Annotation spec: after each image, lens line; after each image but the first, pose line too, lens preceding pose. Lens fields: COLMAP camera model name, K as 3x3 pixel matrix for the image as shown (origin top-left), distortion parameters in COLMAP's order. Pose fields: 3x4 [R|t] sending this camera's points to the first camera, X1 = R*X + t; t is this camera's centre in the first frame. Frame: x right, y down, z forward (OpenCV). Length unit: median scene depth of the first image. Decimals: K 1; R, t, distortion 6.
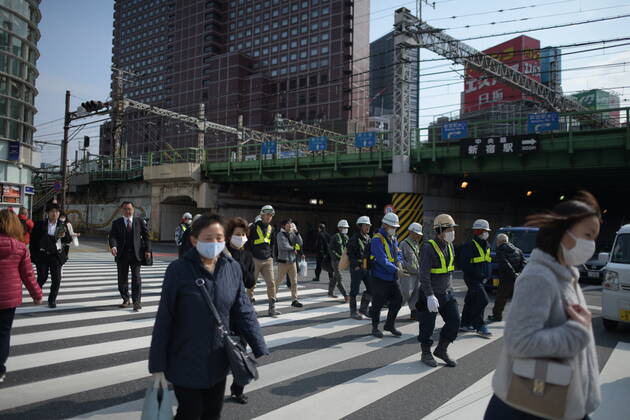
lens RADIAL K [[434.9, 0, 317.5], [0, 434.9, 209.2], [0, 0, 1]] dist [-0.034591, 0.018424]
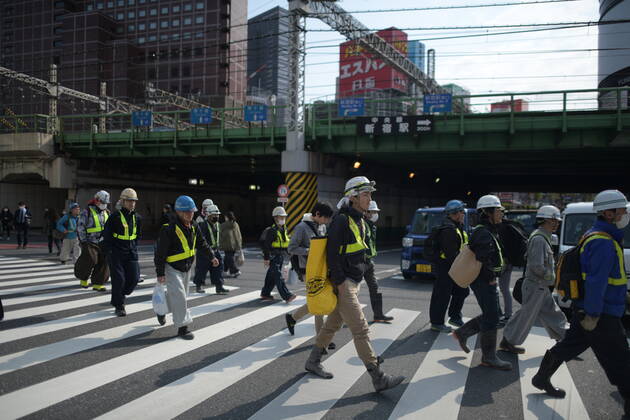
lens RADIAL K [[434.9, 0, 317.4], [0, 434.9, 209.4], [0, 0, 1]] dist [-0.034591, 0.018424]
pose [[0.959042, -0.008443, 0.283138, -0.018430], [-0.003425, 0.999137, 0.041396, 0.002245], [-0.283243, -0.040670, 0.958185, 0.060691]]
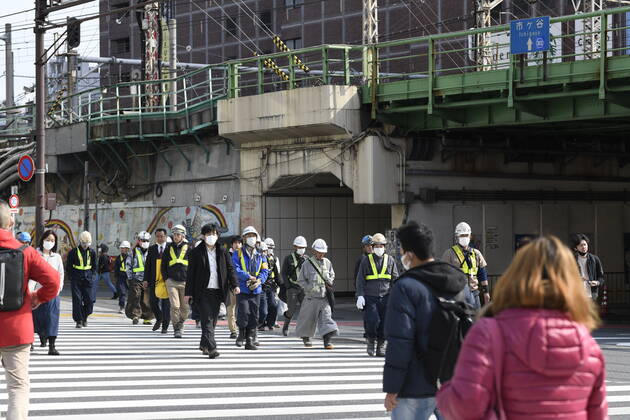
lens RADIAL K [[1492.3, 0, 315.7], [0, 1492.3, 210.6], [0, 0, 1]] dist [0.061557, 0.000000]
pose [[0.946062, -0.033611, -0.322238, 0.101510], [0.037685, 0.999269, 0.006412, -0.006746], [0.321787, -0.018210, 0.946637, -0.220558]]
